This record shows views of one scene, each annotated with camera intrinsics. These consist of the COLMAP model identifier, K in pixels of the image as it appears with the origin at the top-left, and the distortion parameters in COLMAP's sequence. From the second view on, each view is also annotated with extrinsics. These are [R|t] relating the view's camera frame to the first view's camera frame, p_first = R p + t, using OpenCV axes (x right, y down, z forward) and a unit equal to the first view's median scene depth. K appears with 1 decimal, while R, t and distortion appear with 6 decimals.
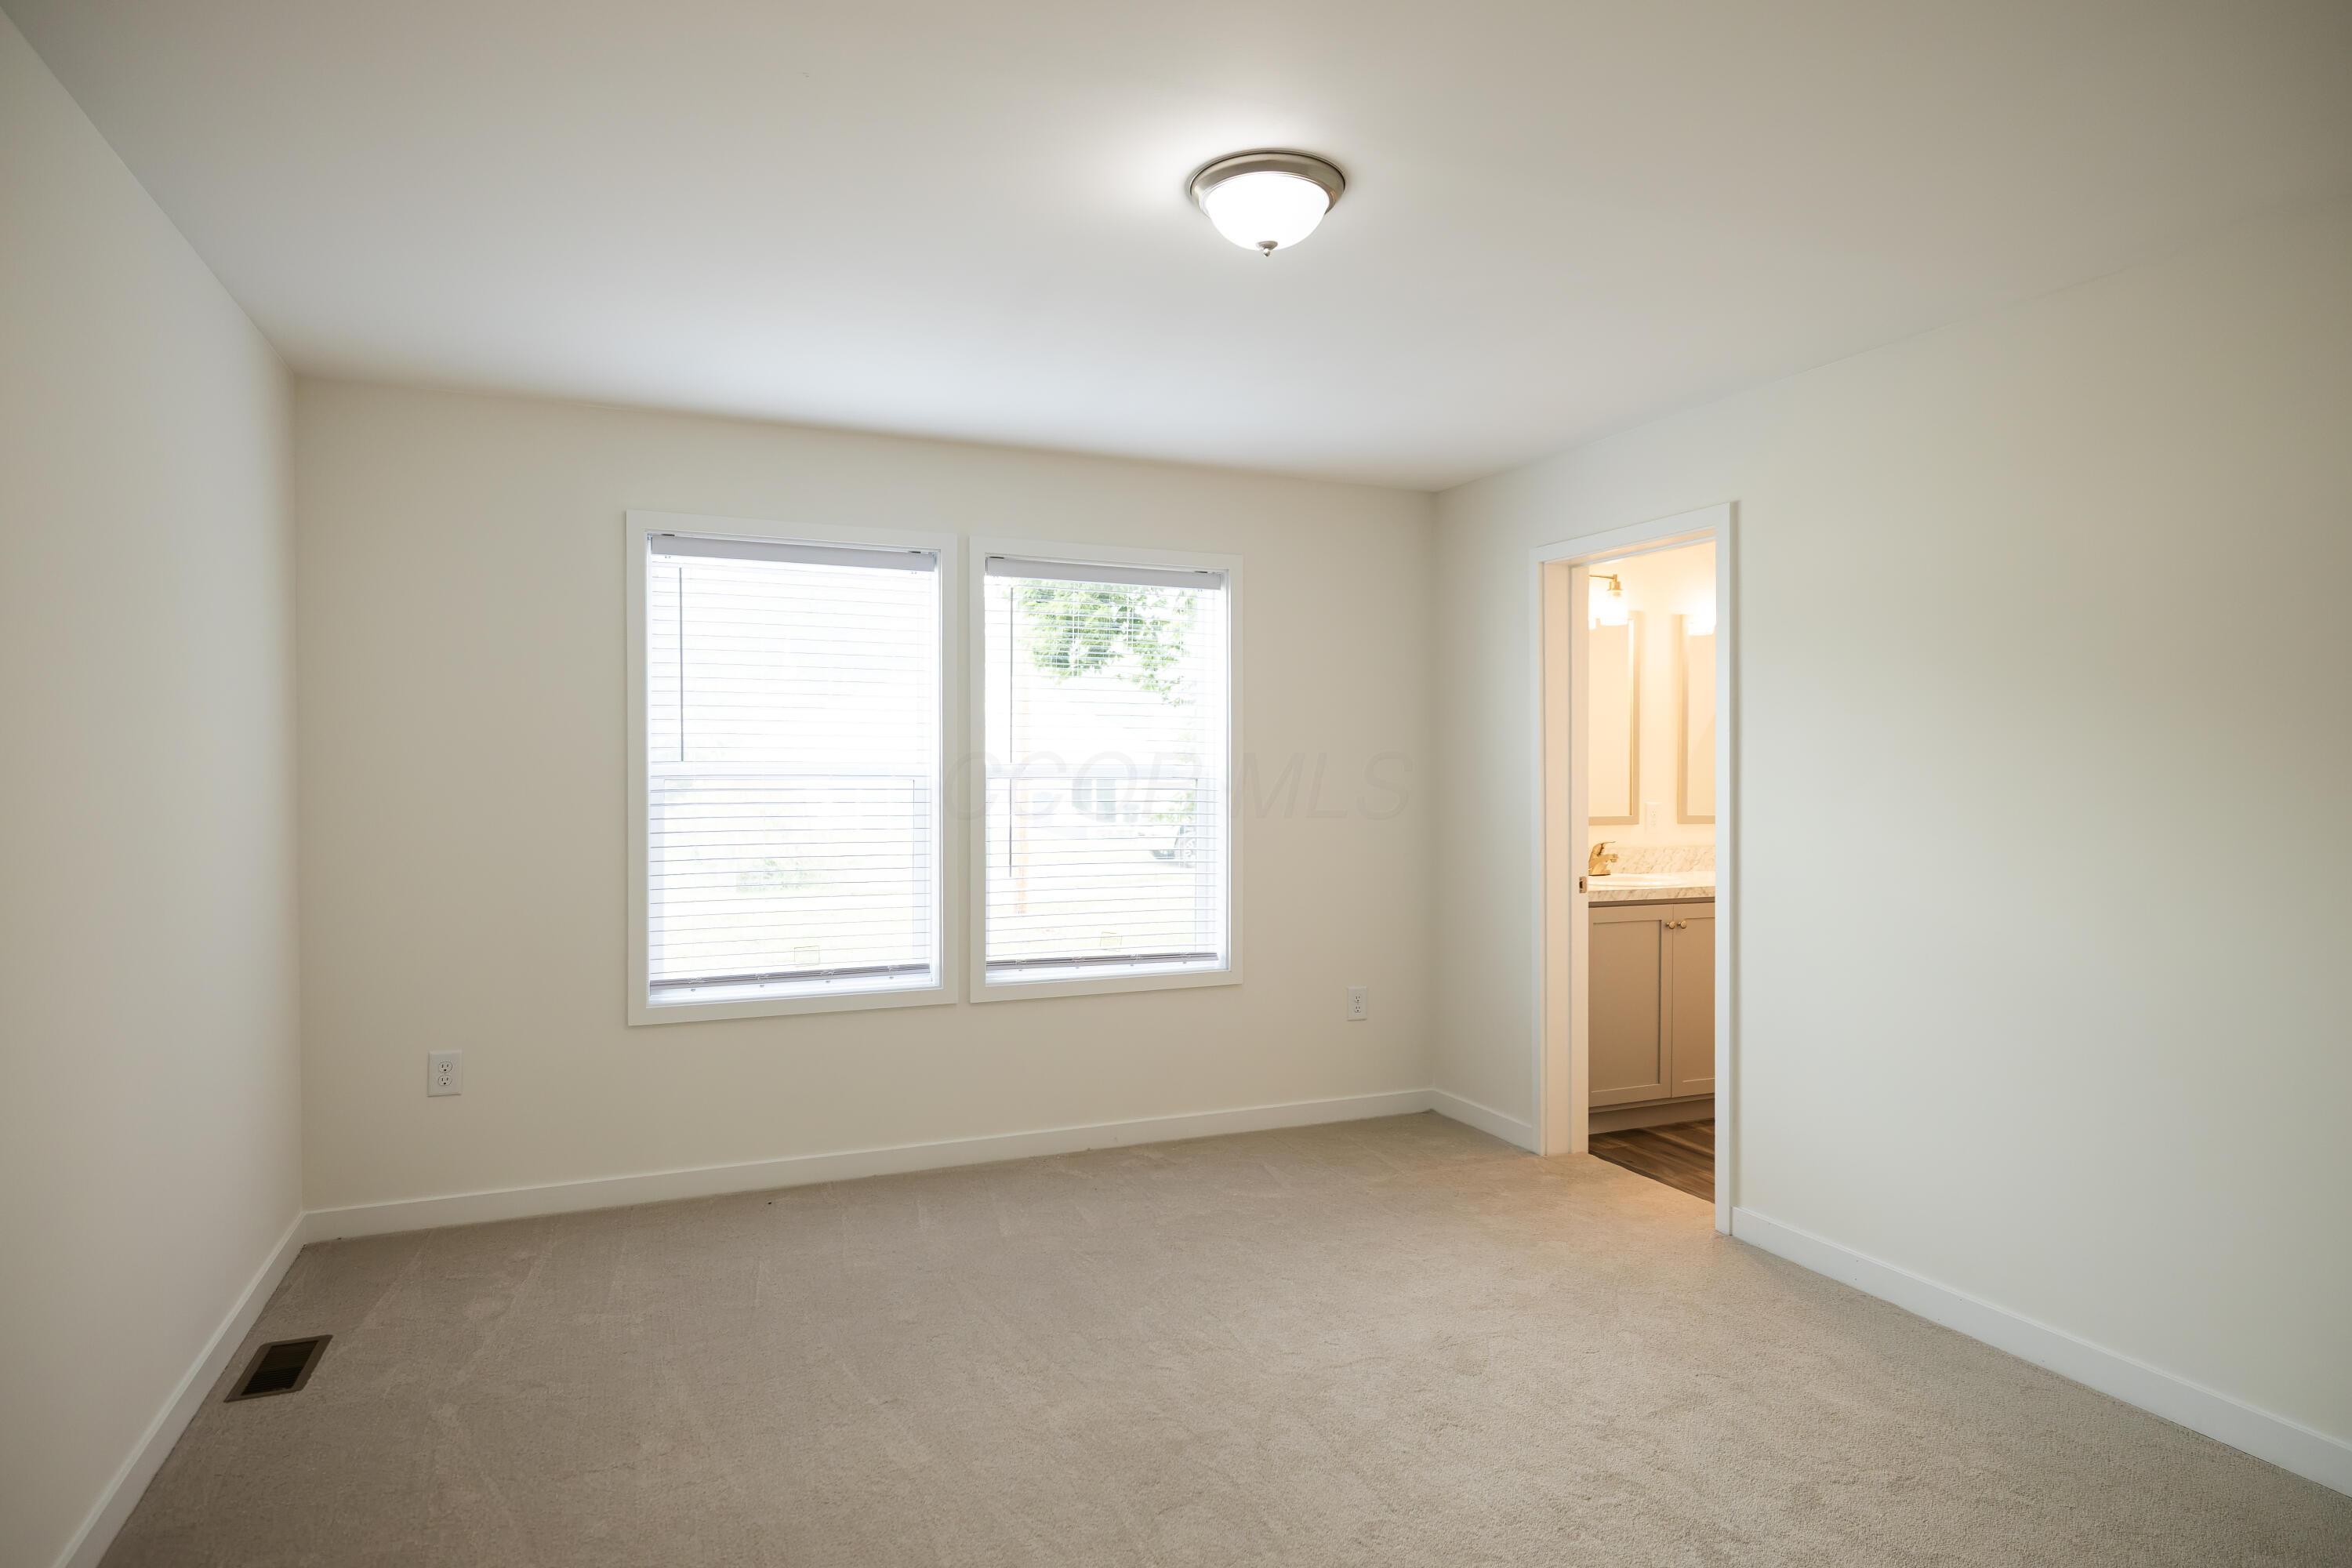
lens RADIAL K [[1296.4, 0, 1173.7], [0, 1296.4, 789.3], [0, 0, 1]] dist [0.002184, 0.000308]
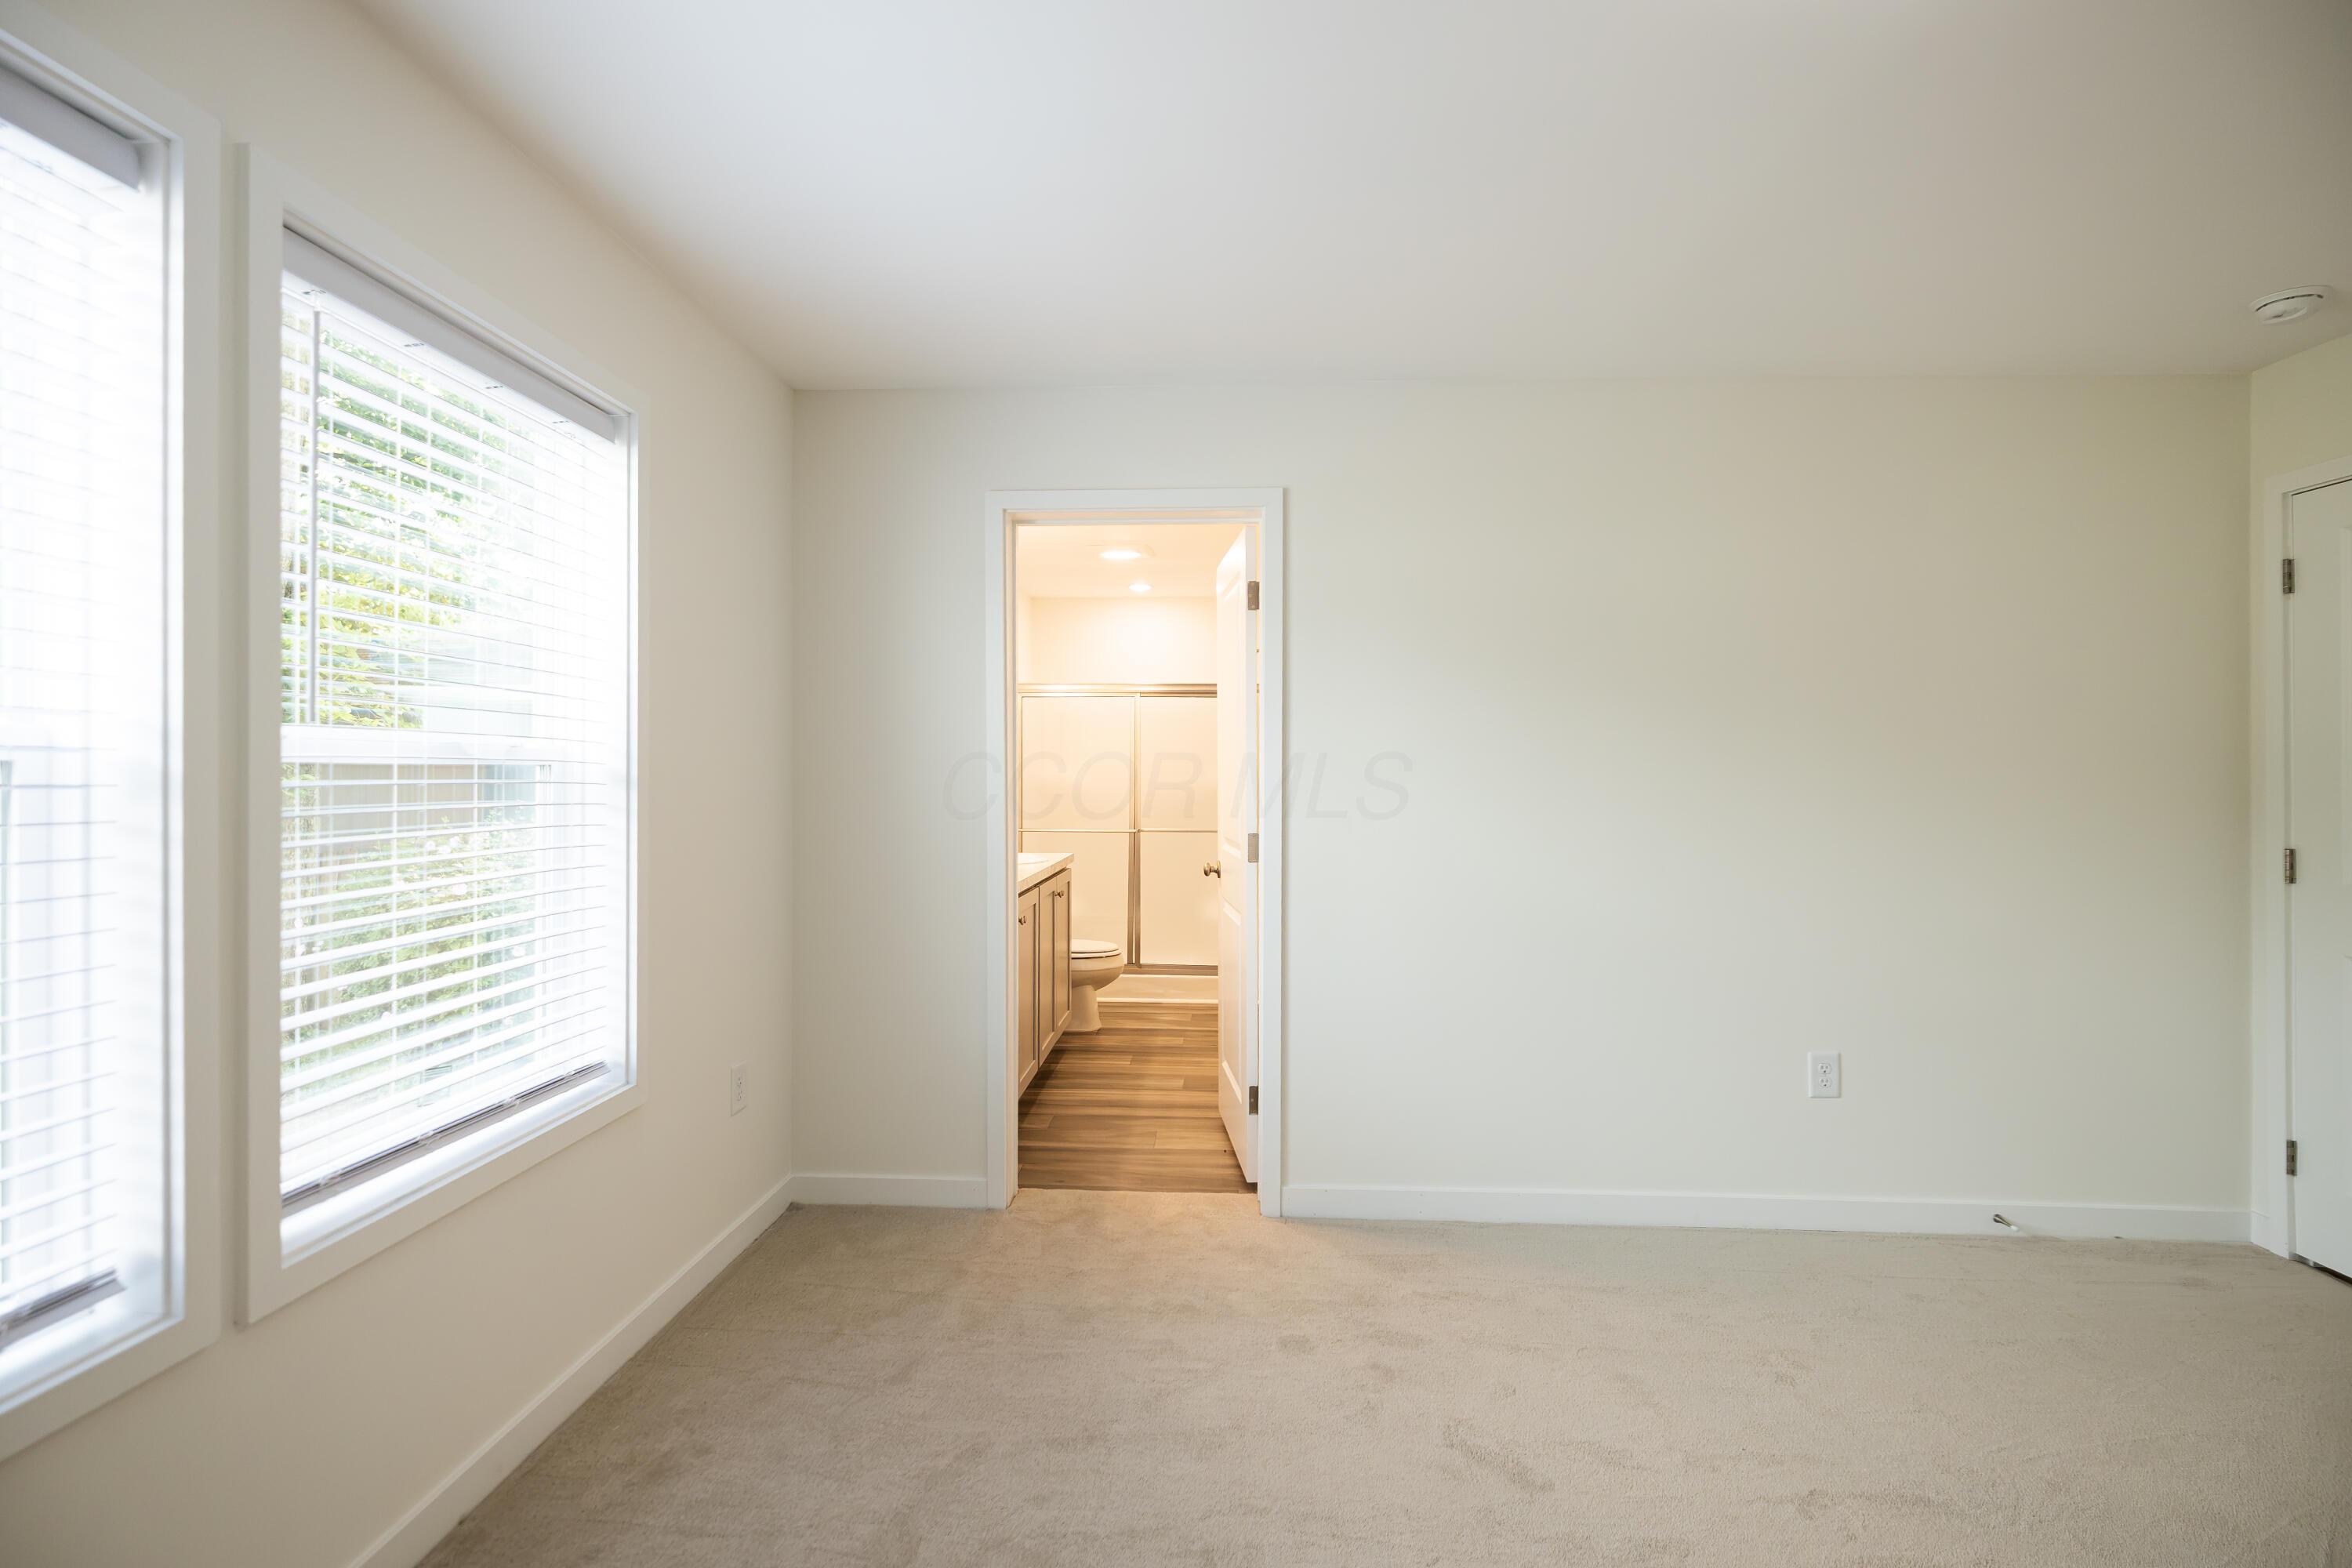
lens RADIAL K [[1120.2, 0, 1172.5], [0, 1120.2, 772.0], [0, 0, 1]] dist [0.001147, -0.000227]
pose [[0.451221, 0.001656, 0.892411, -0.336527], [0.014311, 0.999856, -0.009091, 0.005507], [-0.892298, 0.016873, 0.451132, 0.593135]]
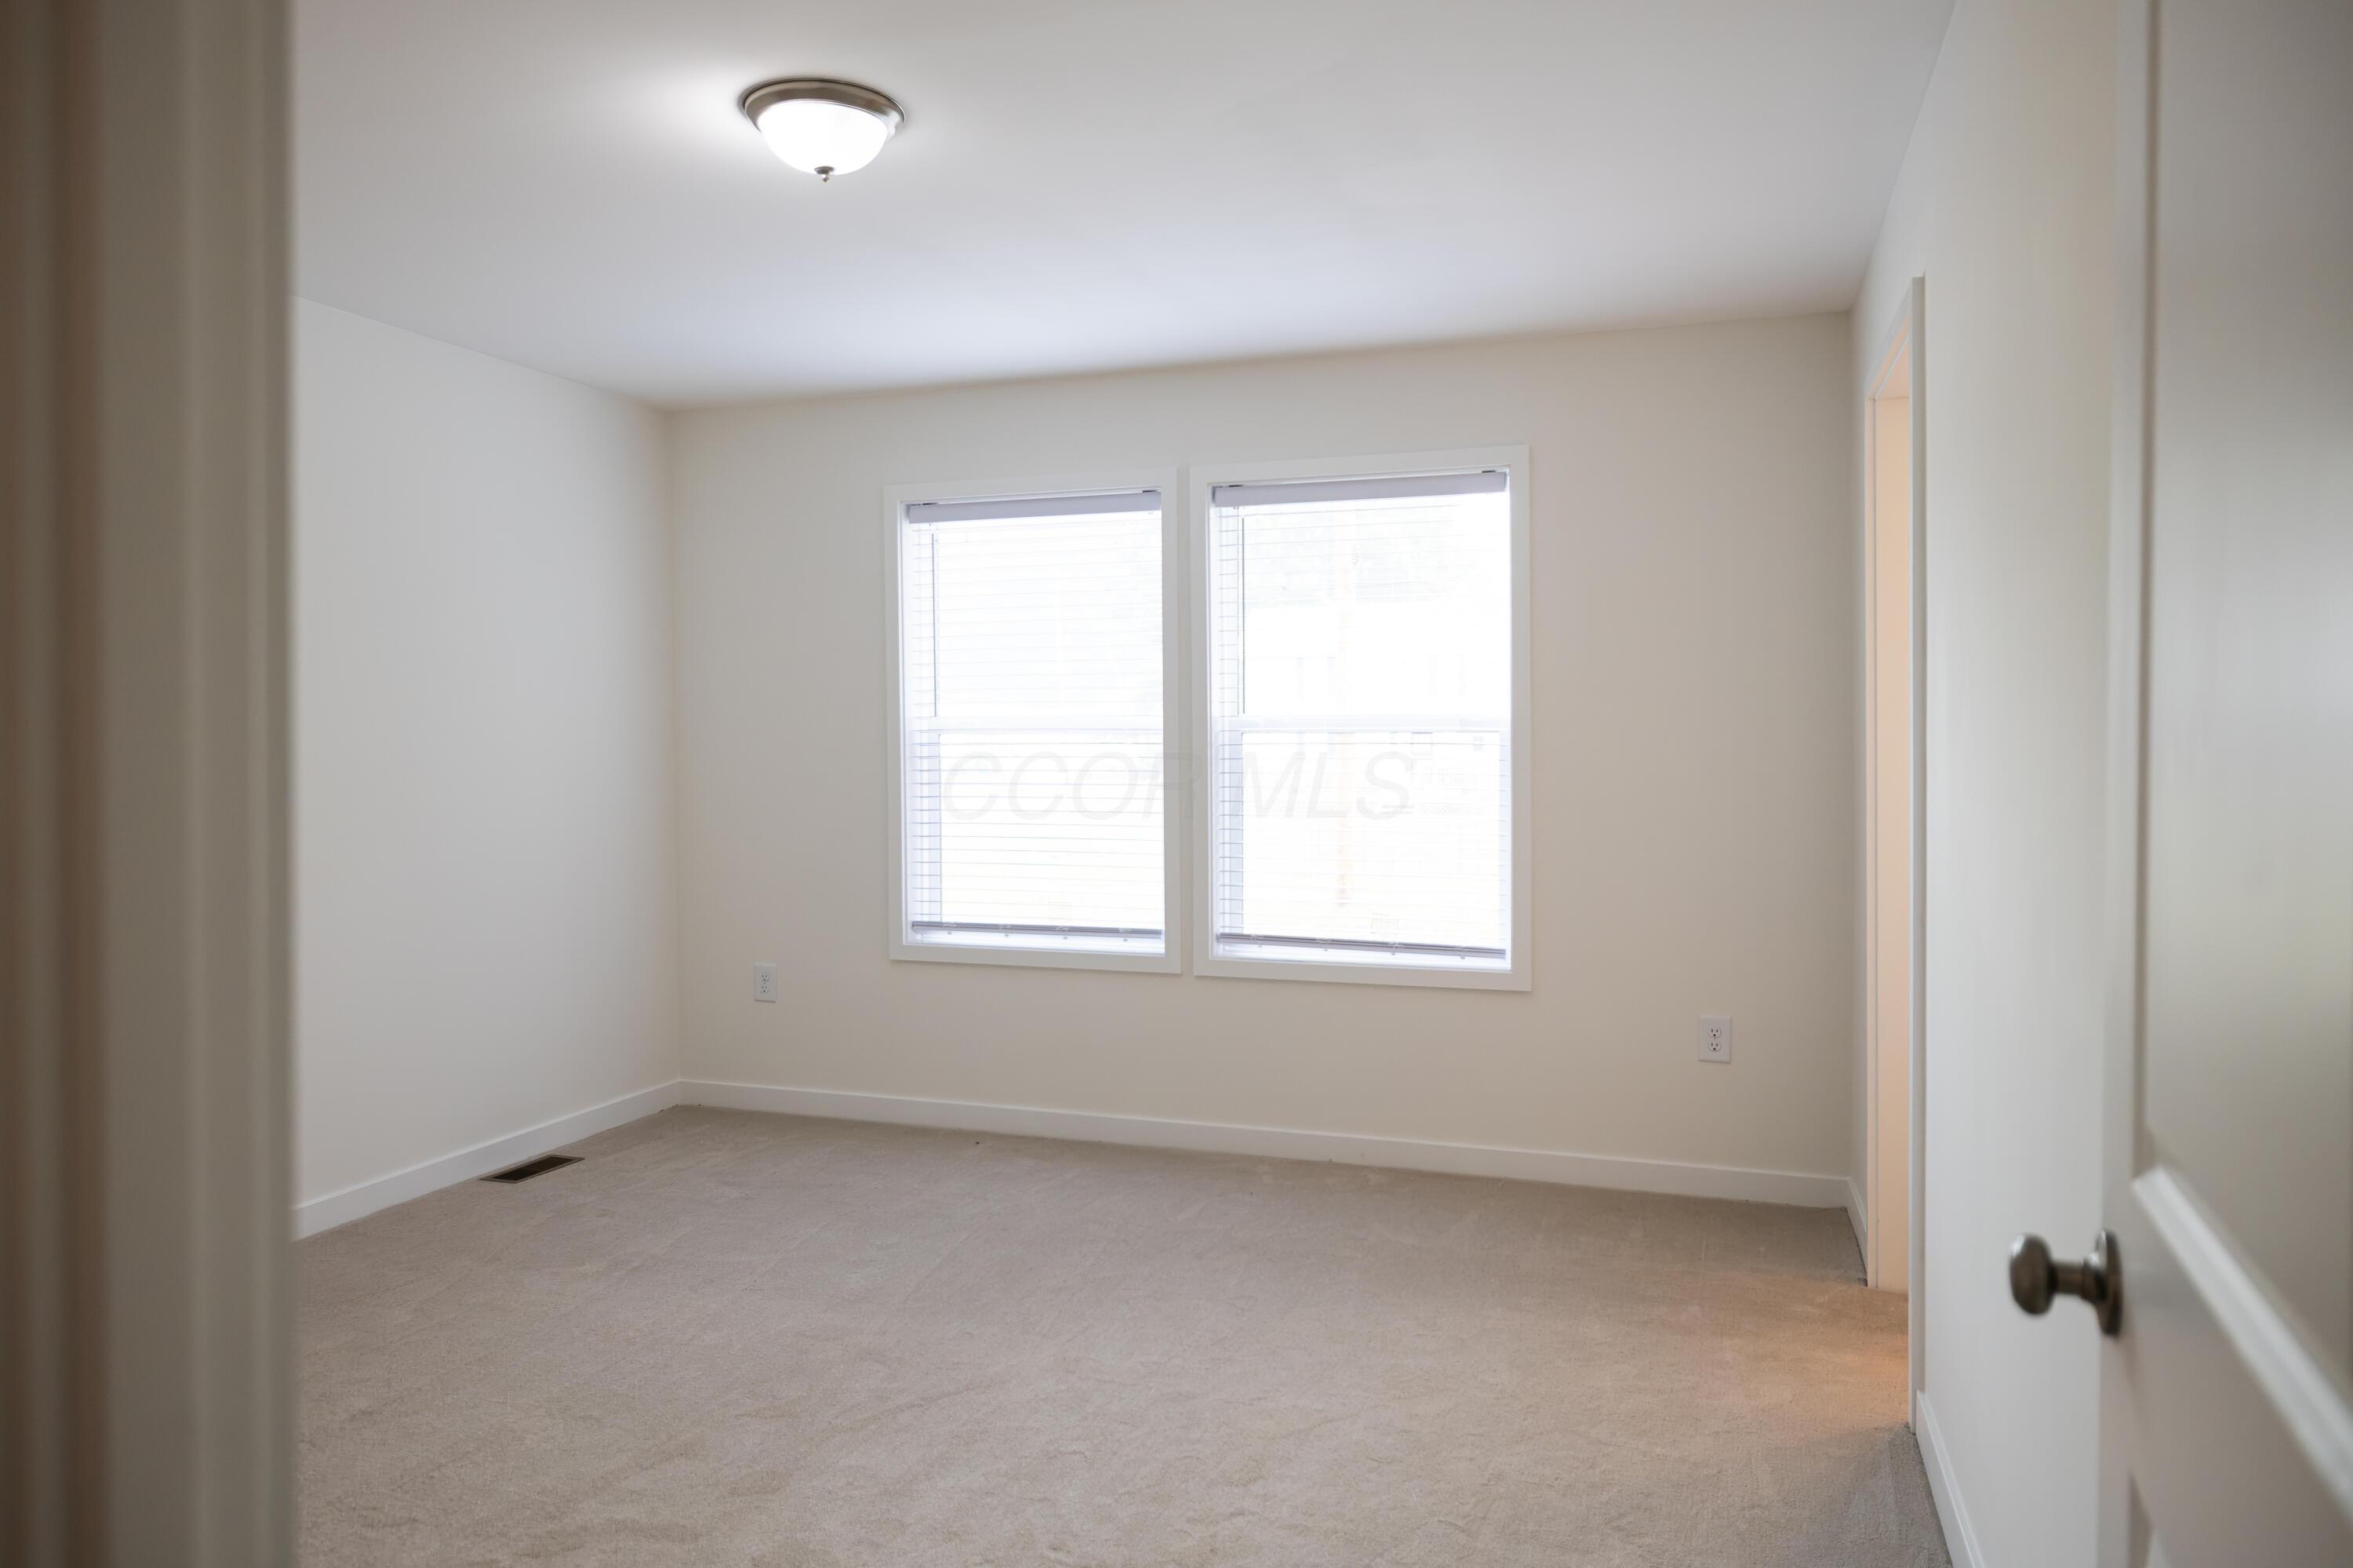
lens RADIAL K [[1615.3, 0, 1176.5], [0, 1615.3, 784.0], [0, 0, 1]] dist [0.006393, 0.002135]
pose [[0.733198, 0.011680, -0.679915, 0.614279], [-0.005119, 0.999919, 0.011657, 0.015904], [0.679996, -0.005066, 0.733198, 0.152834]]
